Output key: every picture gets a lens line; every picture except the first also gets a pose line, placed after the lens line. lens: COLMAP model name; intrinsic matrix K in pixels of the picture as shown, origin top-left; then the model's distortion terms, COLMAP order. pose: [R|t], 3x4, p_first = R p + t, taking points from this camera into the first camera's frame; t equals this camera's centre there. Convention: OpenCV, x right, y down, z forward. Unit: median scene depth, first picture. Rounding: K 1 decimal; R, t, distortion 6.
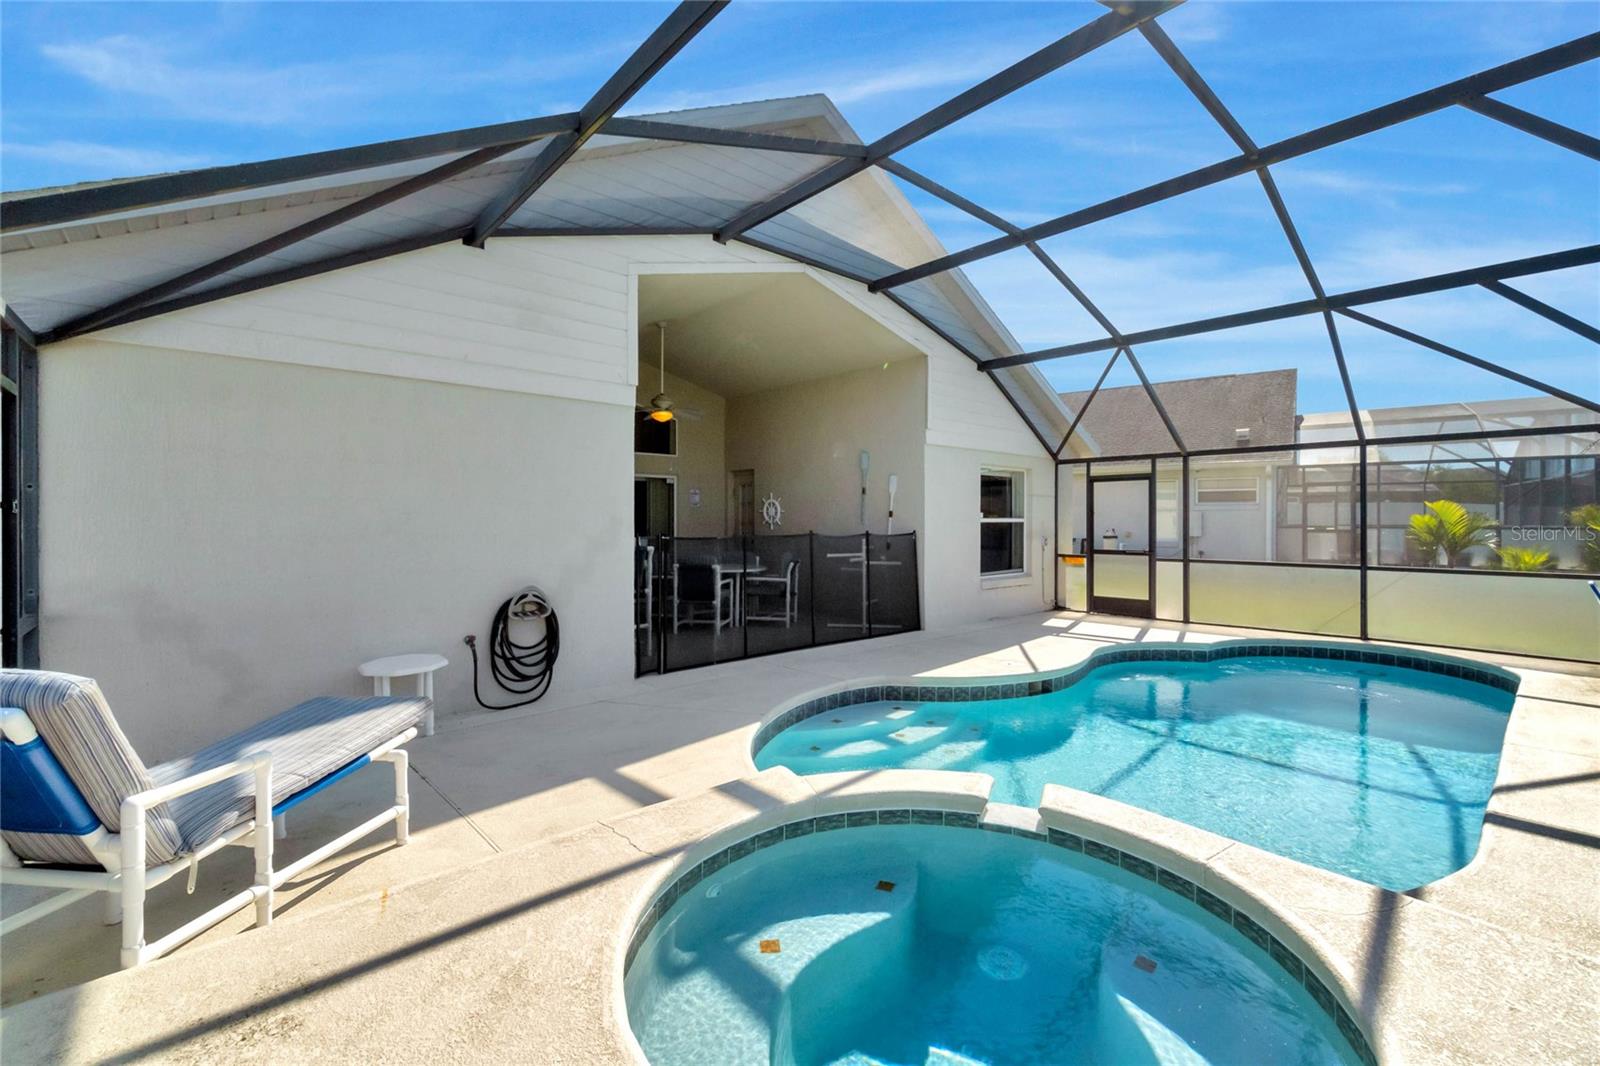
lens RADIAL K [[687.7, 0, 800.0], [0, 687.7, 533.0], [0, 0, 1]] dist [-0.012476, -0.000027]
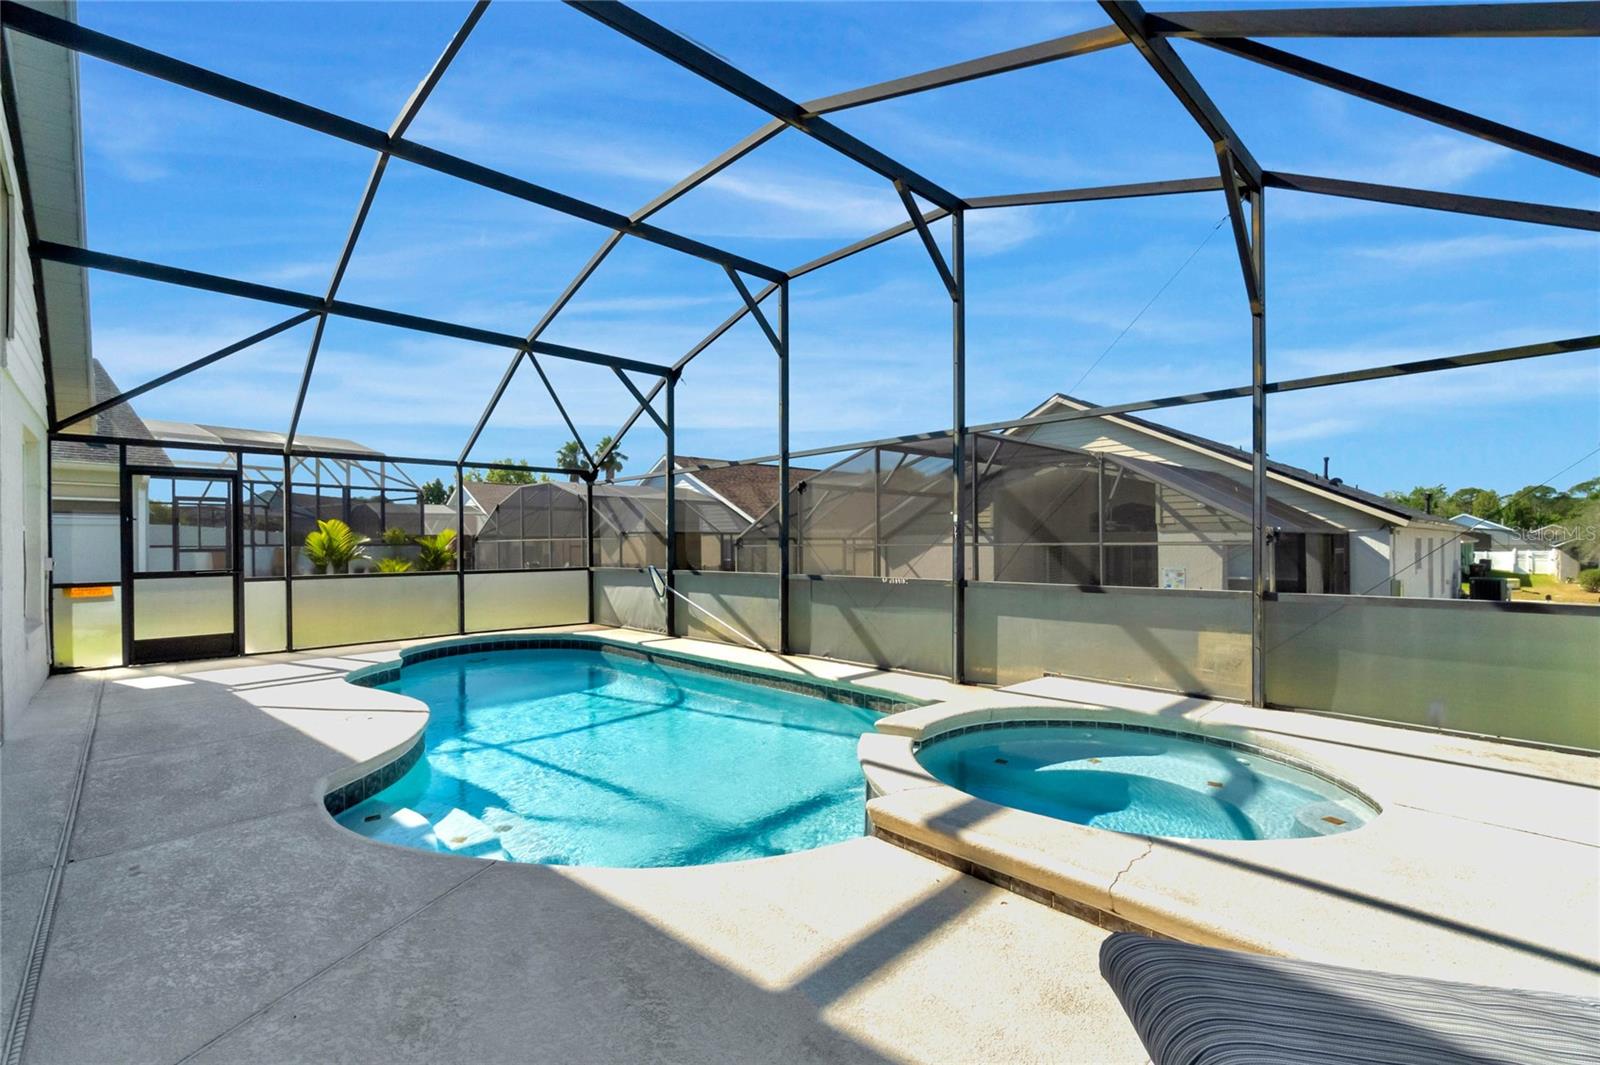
lens RADIAL K [[687.7, 0, 800.0], [0, 687.7, 532.5], [0, 0, 1]] dist [-0.012476, -0.000027]
pose [[-0.031001, 0.013314, 0.999431, -0.283158], [0.029263, 0.999495, -0.012408, 0.012544], [-0.999091, 0.028862, -0.031375, 0.376695]]
